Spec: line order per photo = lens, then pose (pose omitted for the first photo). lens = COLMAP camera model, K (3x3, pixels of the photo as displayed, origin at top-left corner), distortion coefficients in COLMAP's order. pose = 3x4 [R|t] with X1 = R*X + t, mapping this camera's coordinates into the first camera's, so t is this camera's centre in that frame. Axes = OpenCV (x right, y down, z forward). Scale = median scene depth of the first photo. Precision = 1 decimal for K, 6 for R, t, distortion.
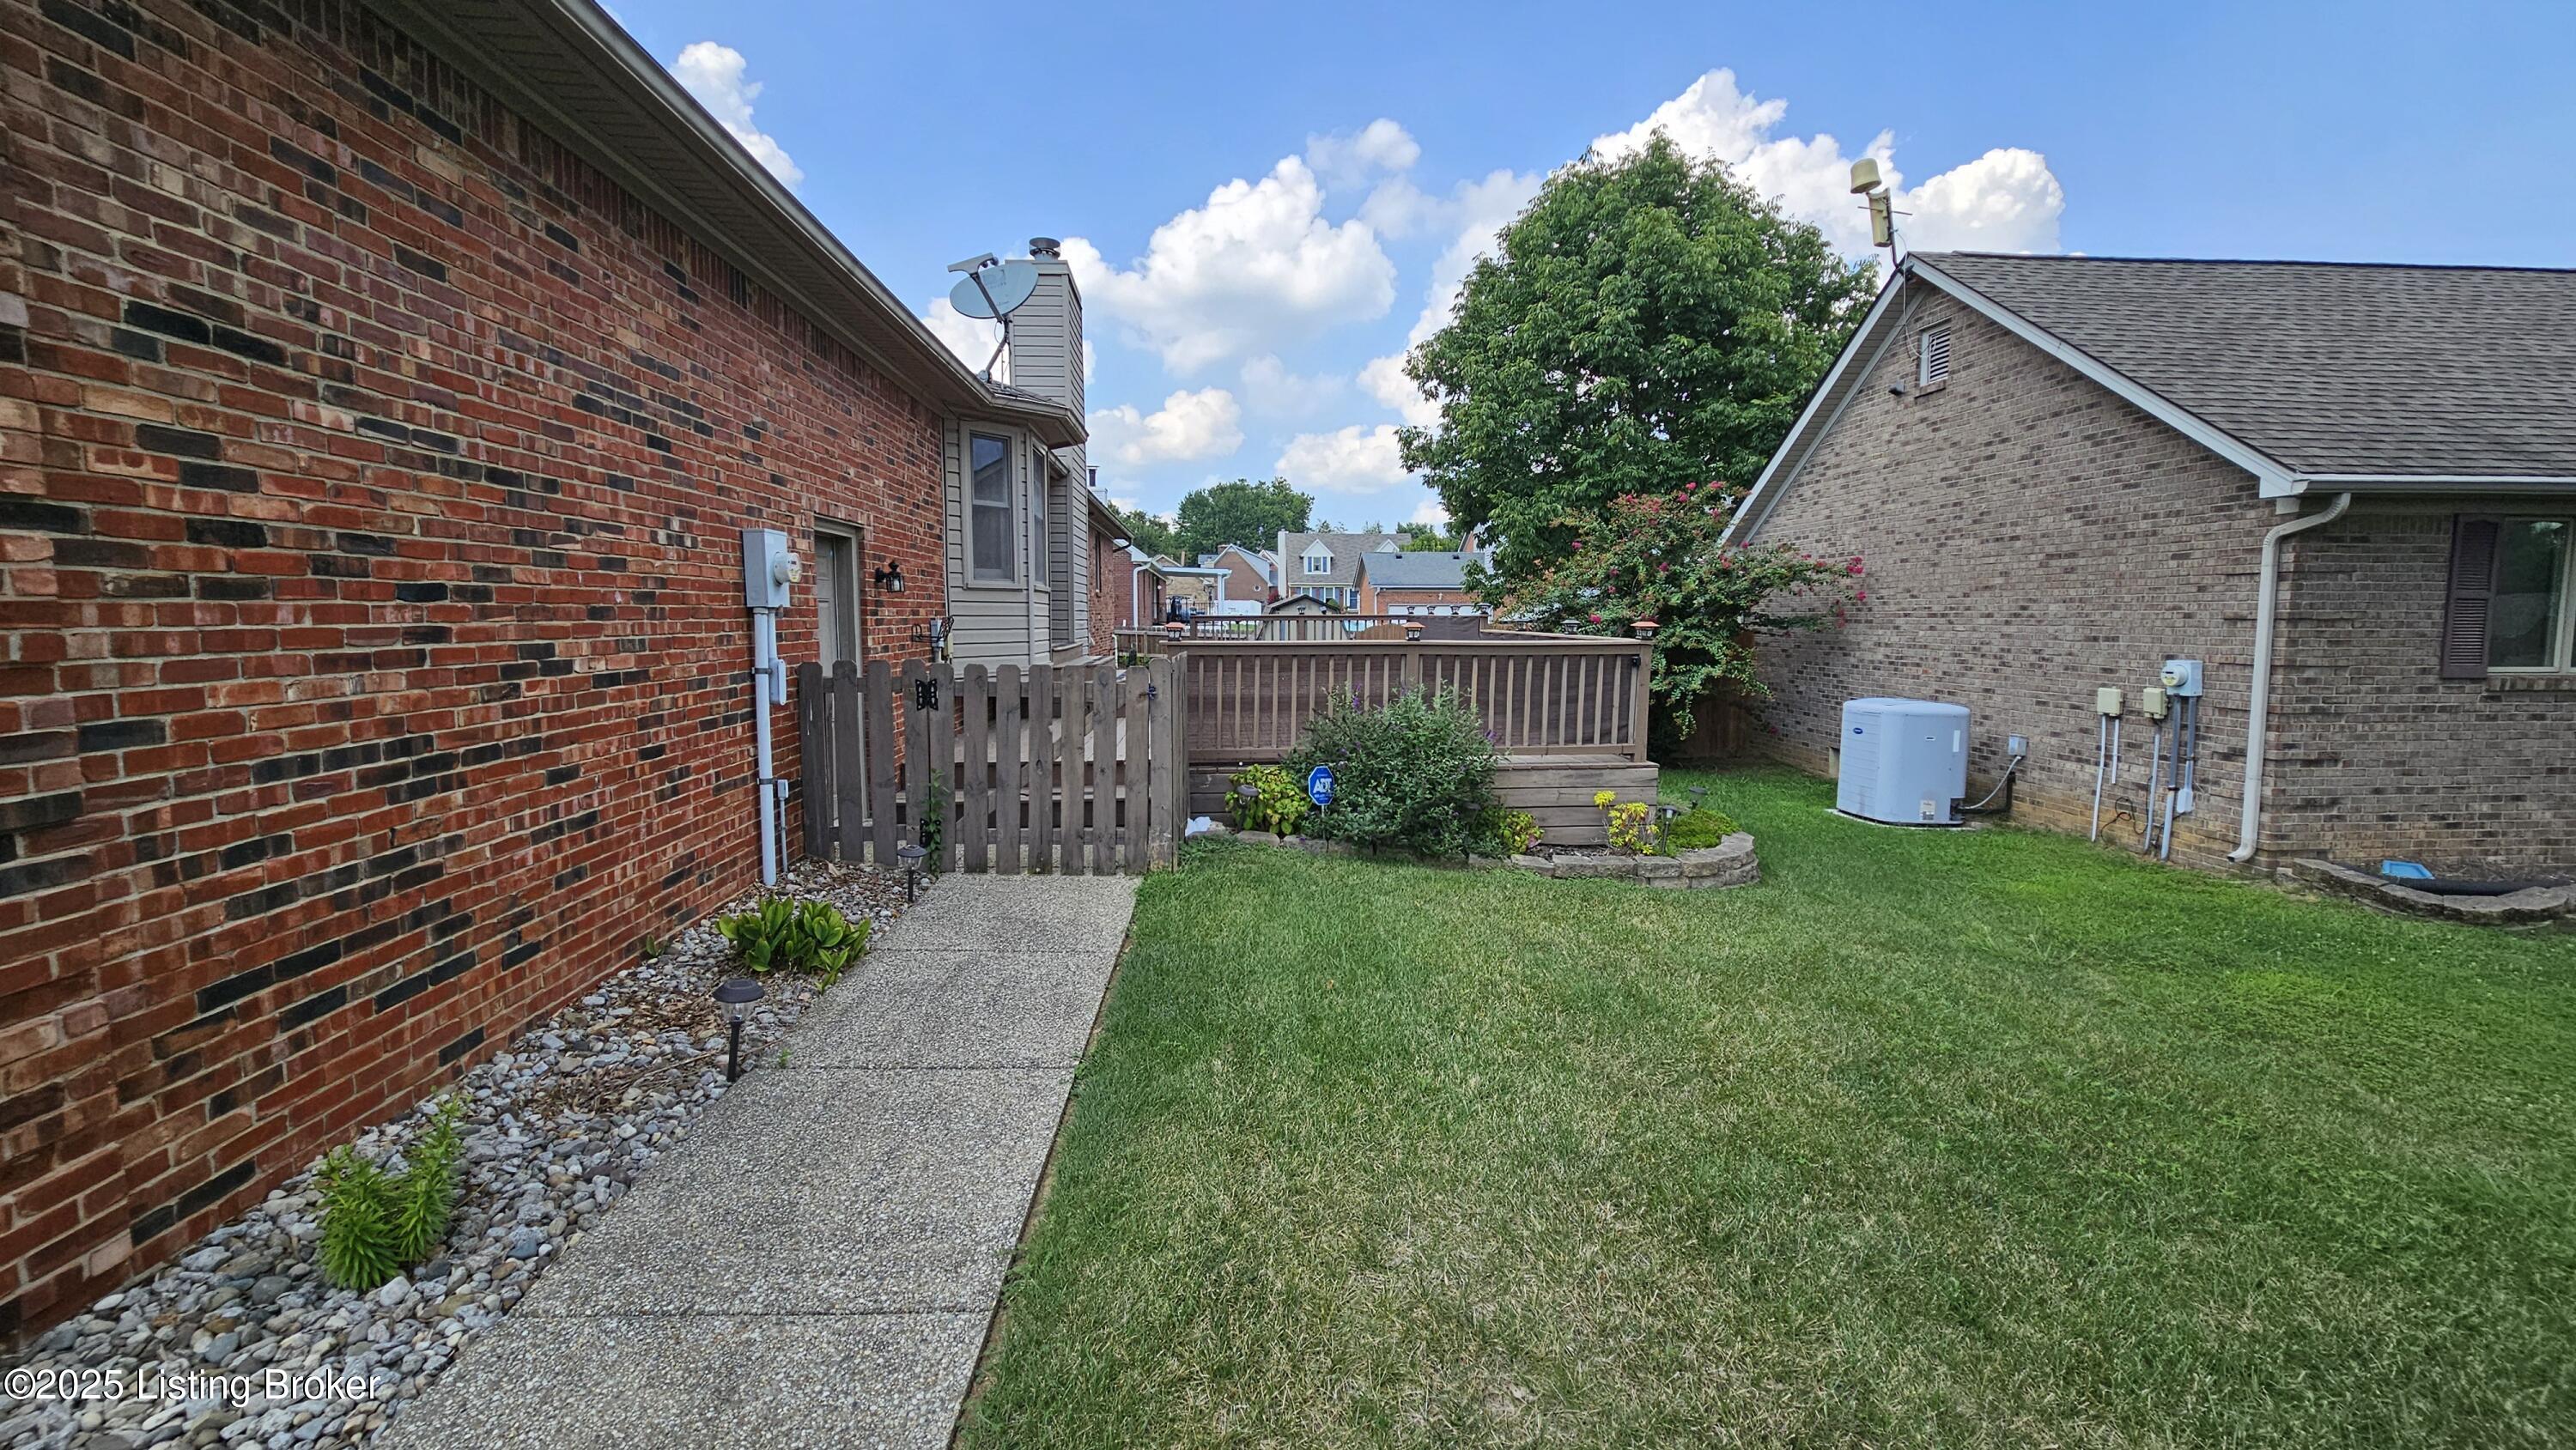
lens RADIAL K [[1049.4, 0, 1285.3], [0, 1049.4, 700.2], [0, 0, 1]] dist [0.000209, -0.000092]
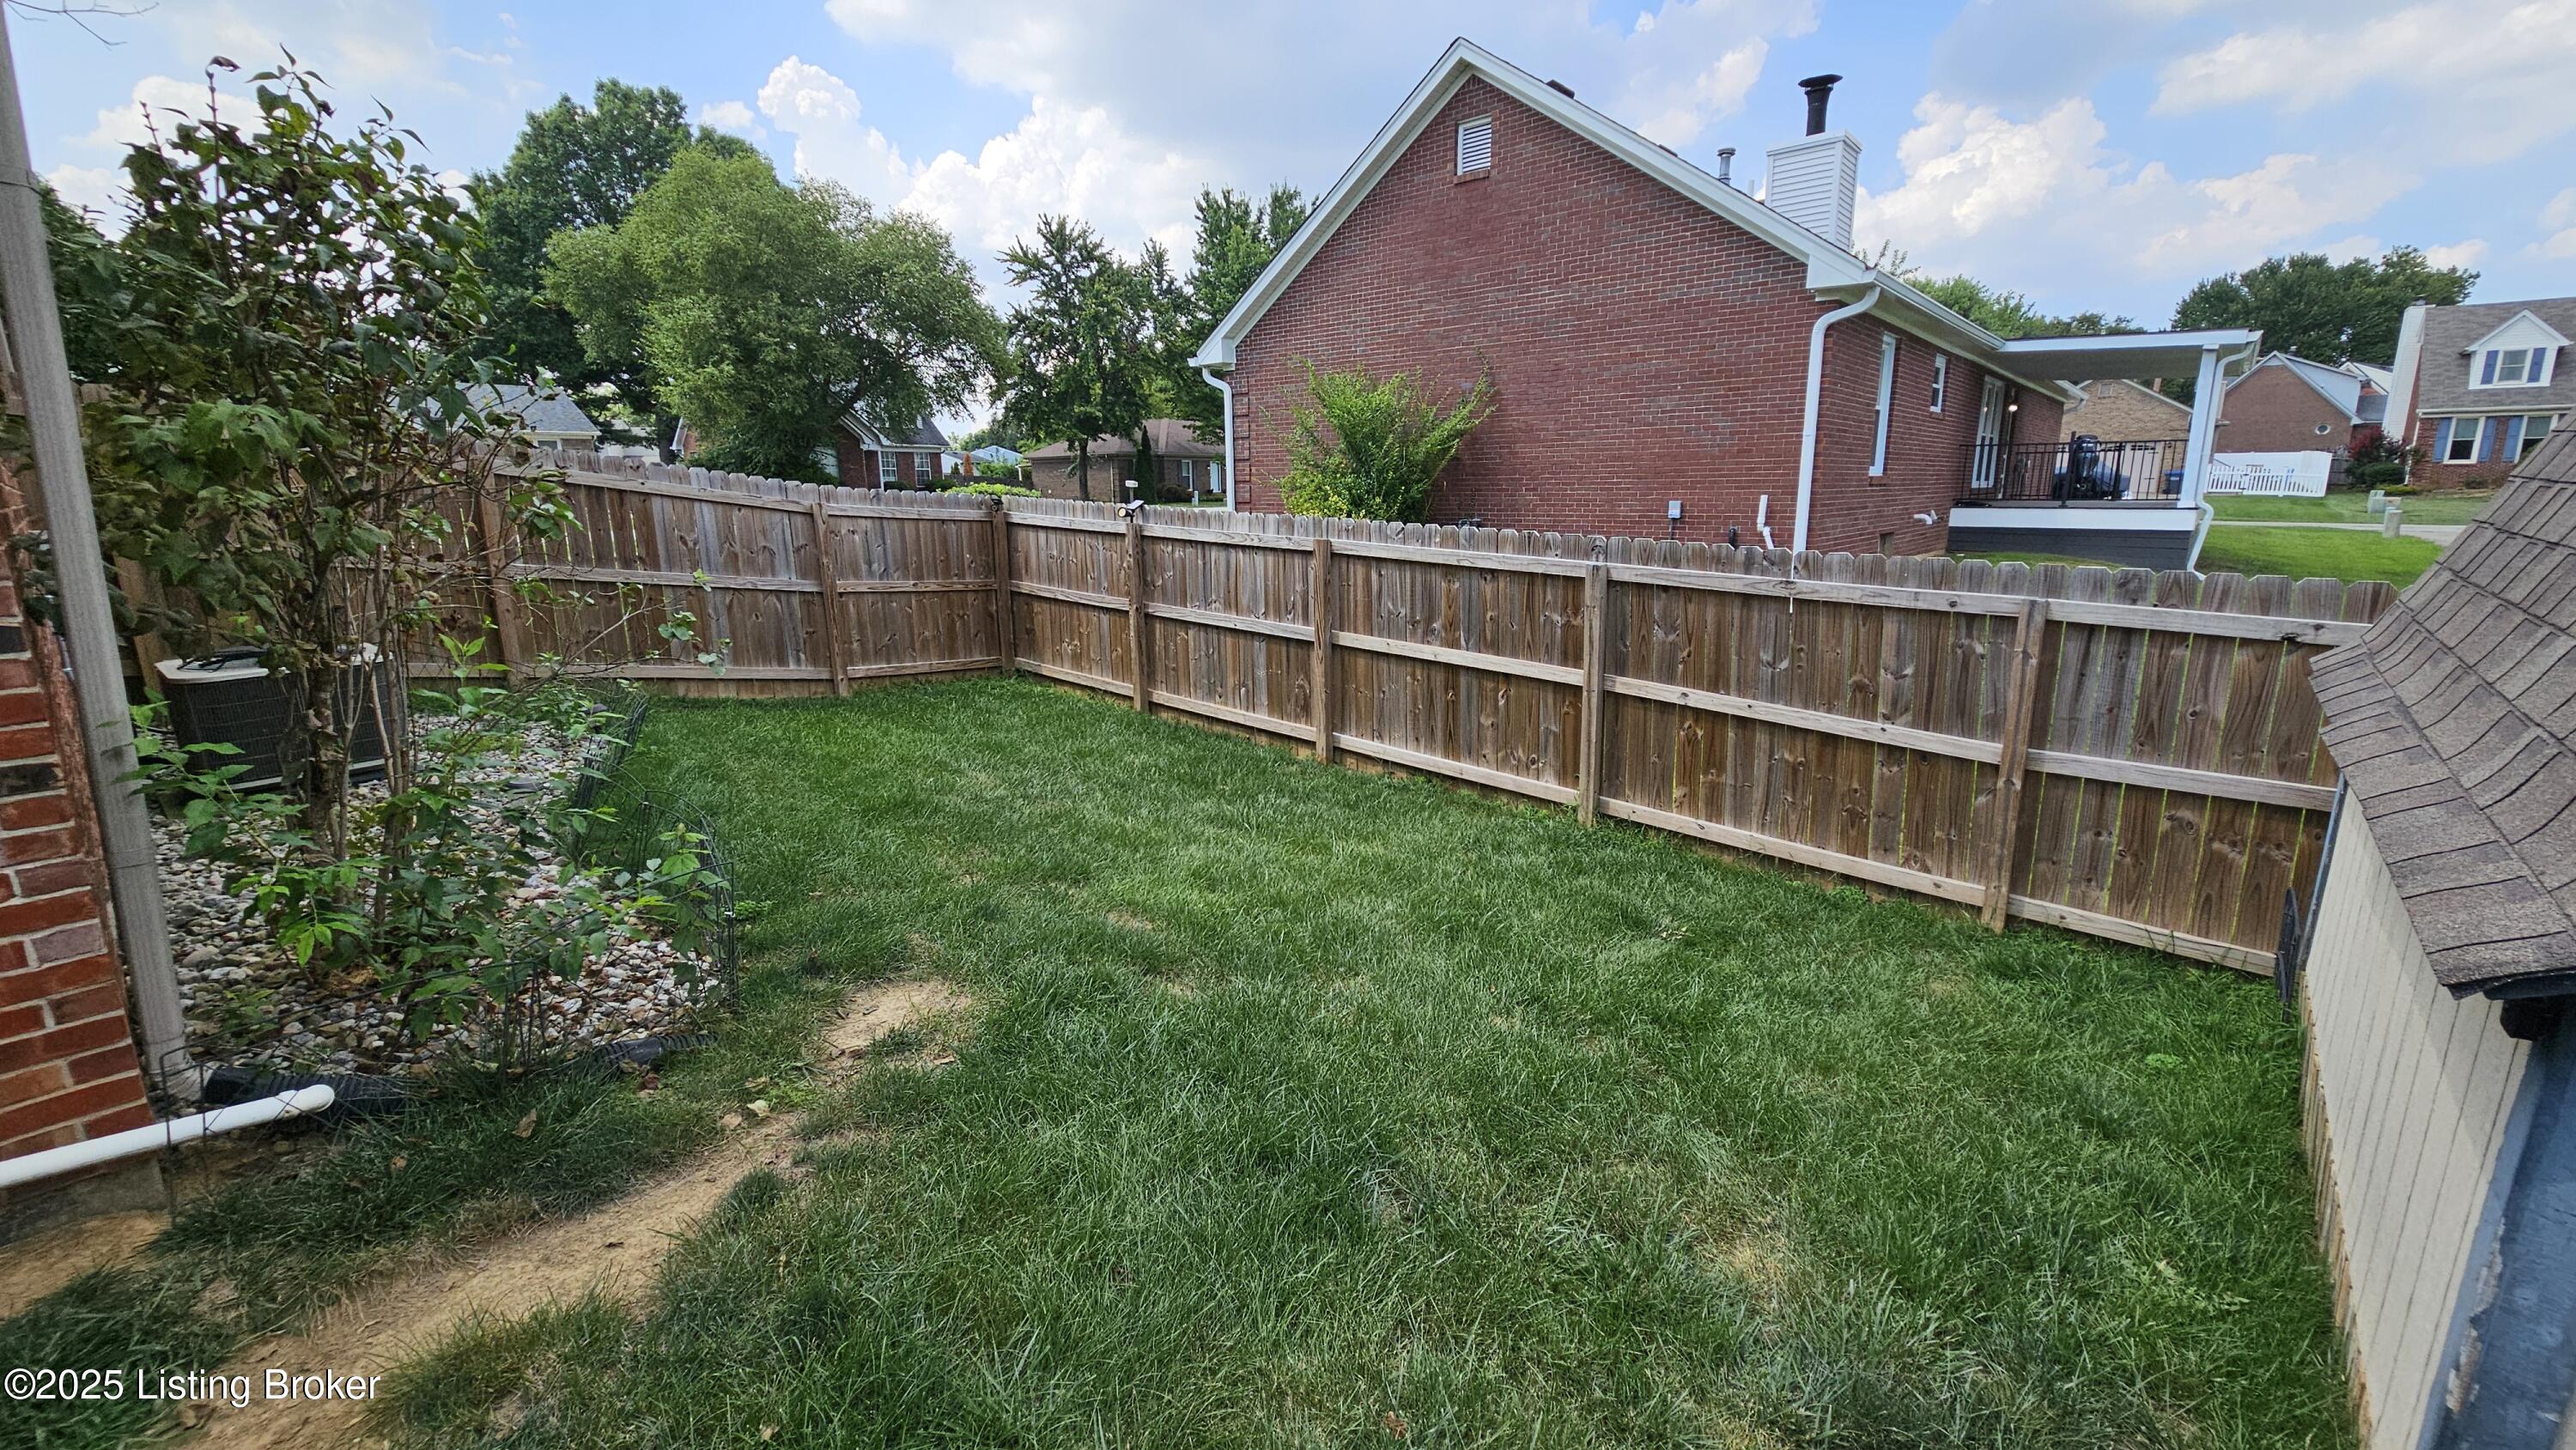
lens RADIAL K [[1051.6, 0, 1285.4], [0, 1051.6, 710.4], [0, 0, 1]] dist [-0.000392, -0.000679]
pose [[0.706833, 0.140732, -0.693240, -0.115995], [-0.047075, 0.987196, 0.152410, -0.212347], [0.705812, -0.075094, 0.704408, 2.695856]]
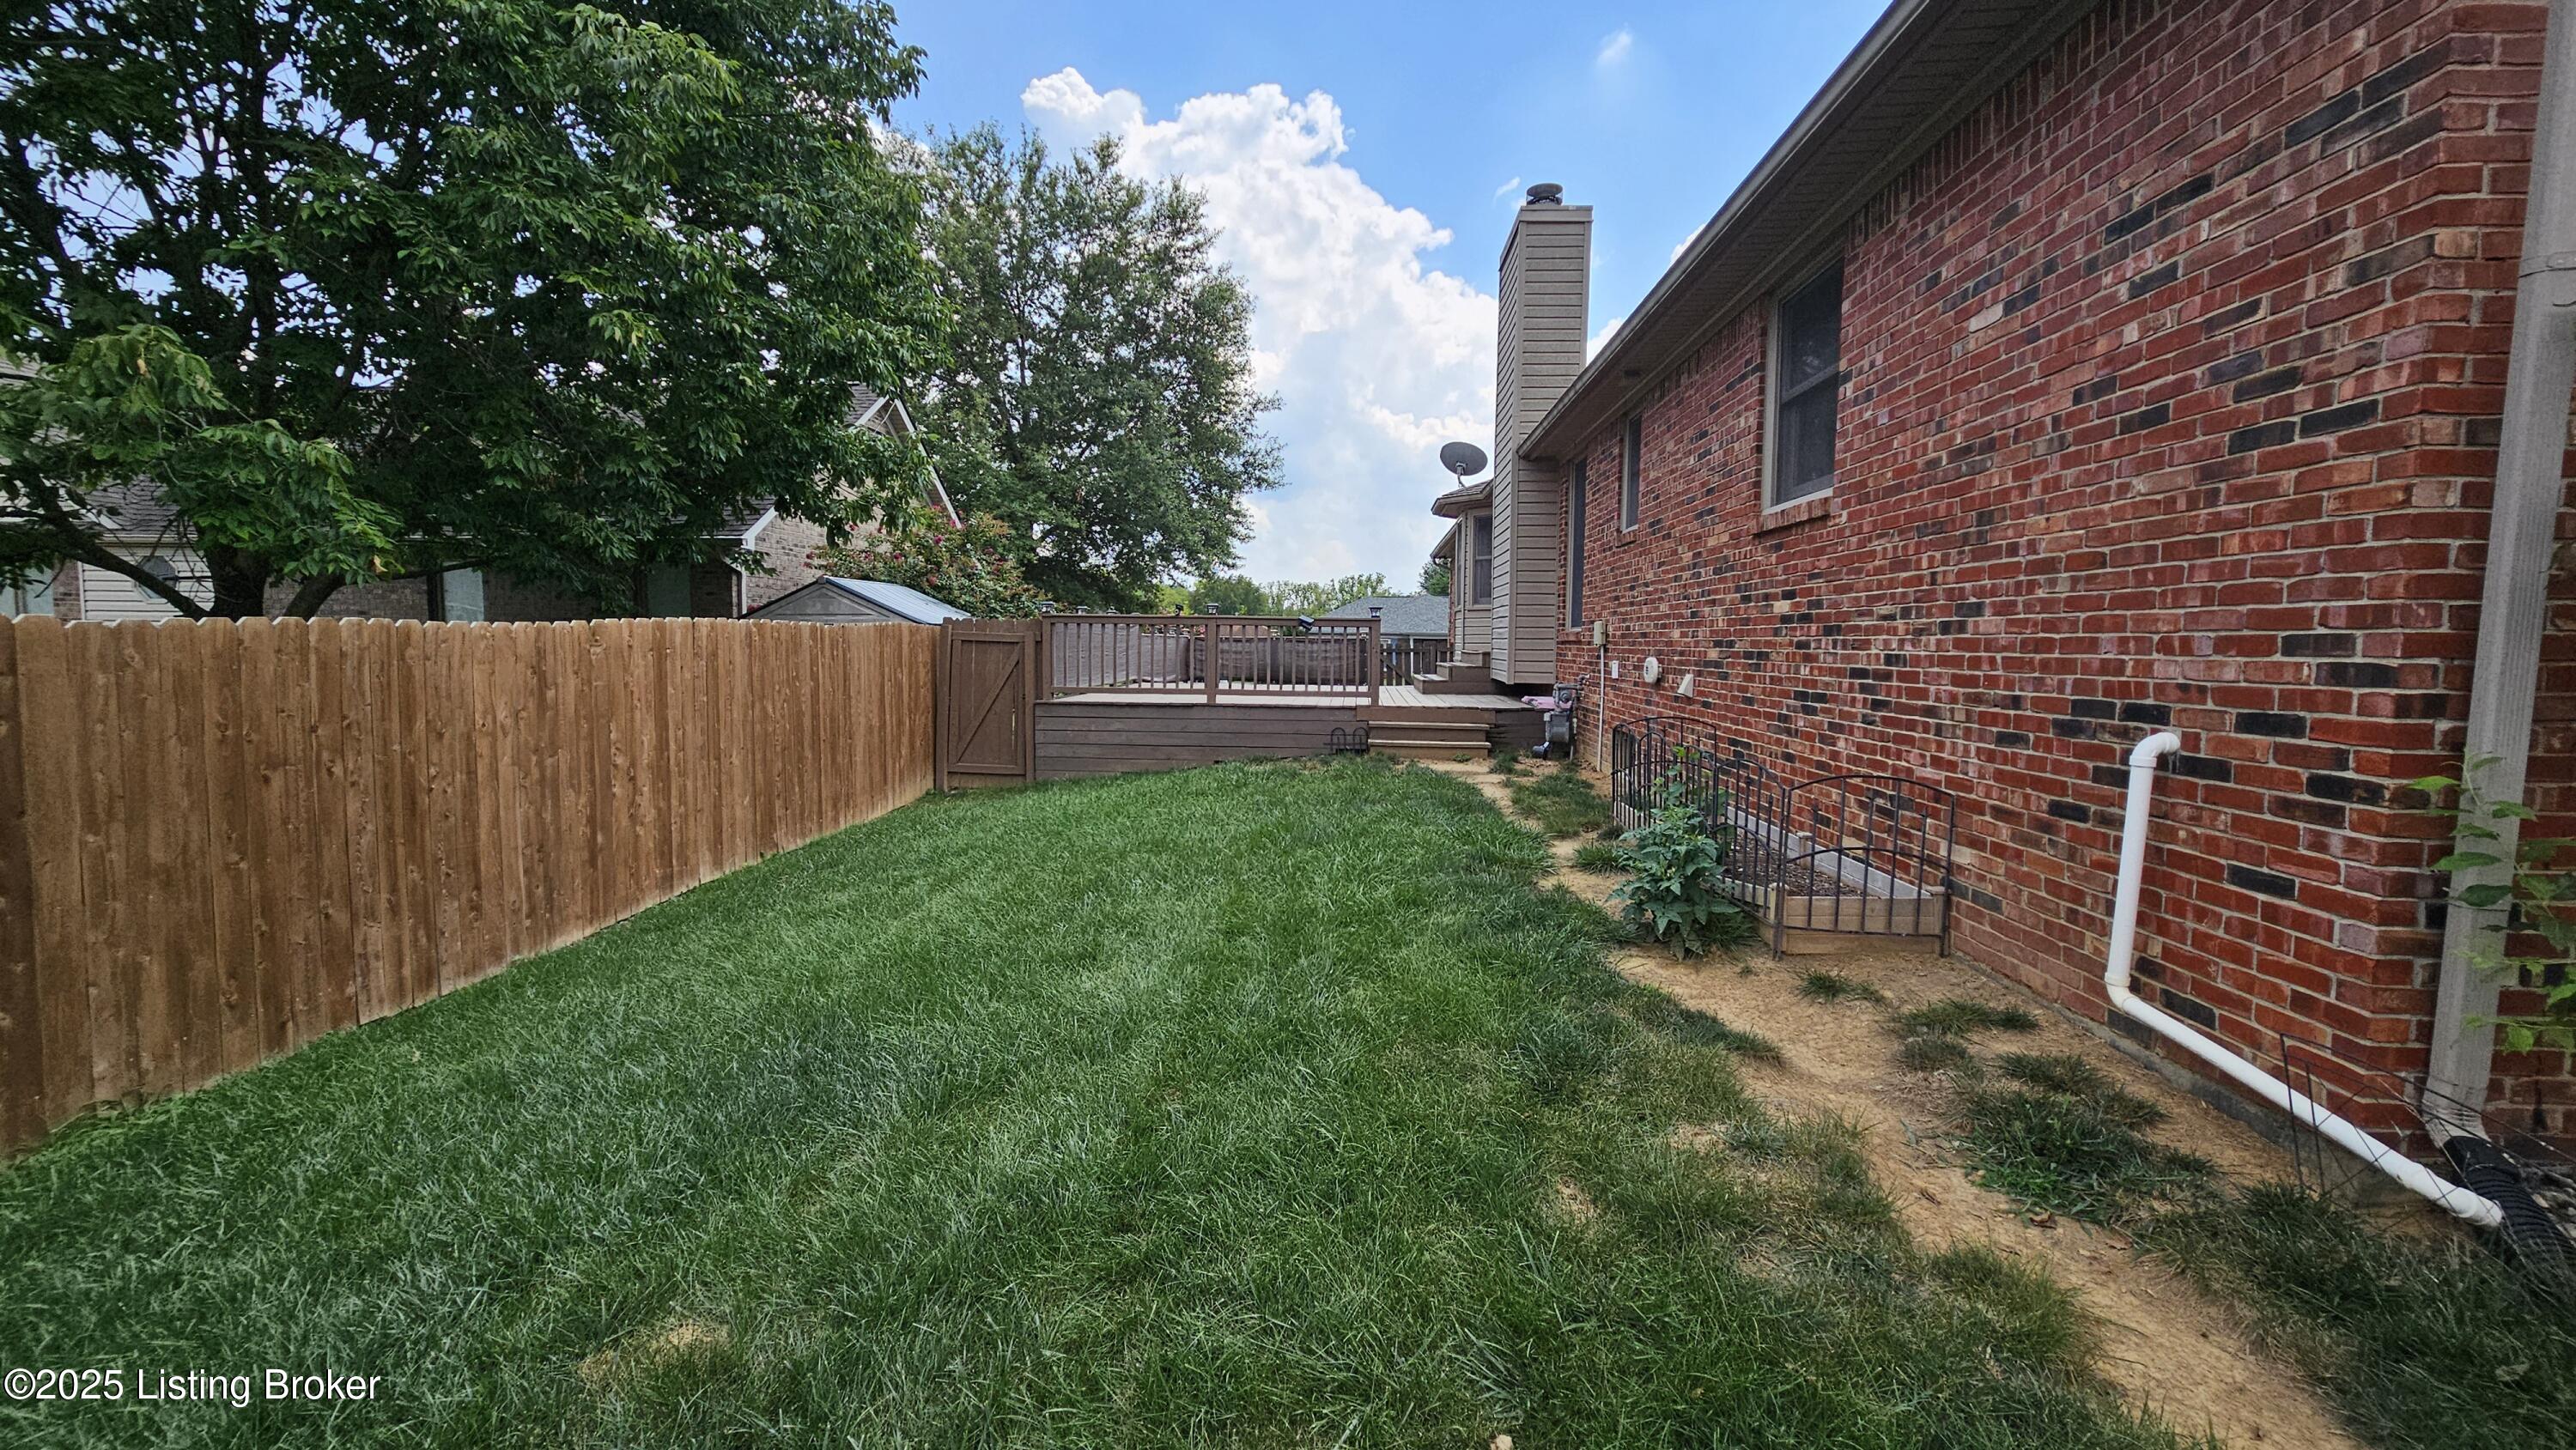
lens RADIAL K [[1058.0, 0, 1293.2], [0, 1058.0, 717.4], [0, 0, 1]] dist [0.000432, 0.000143]
pose [[-0.991814, -0.019158, 0.126243, -0.215117], [0.000161, 0.988492, 0.151276, -0.210766], [-0.127688, 0.150058, -0.980397, 2.941015]]
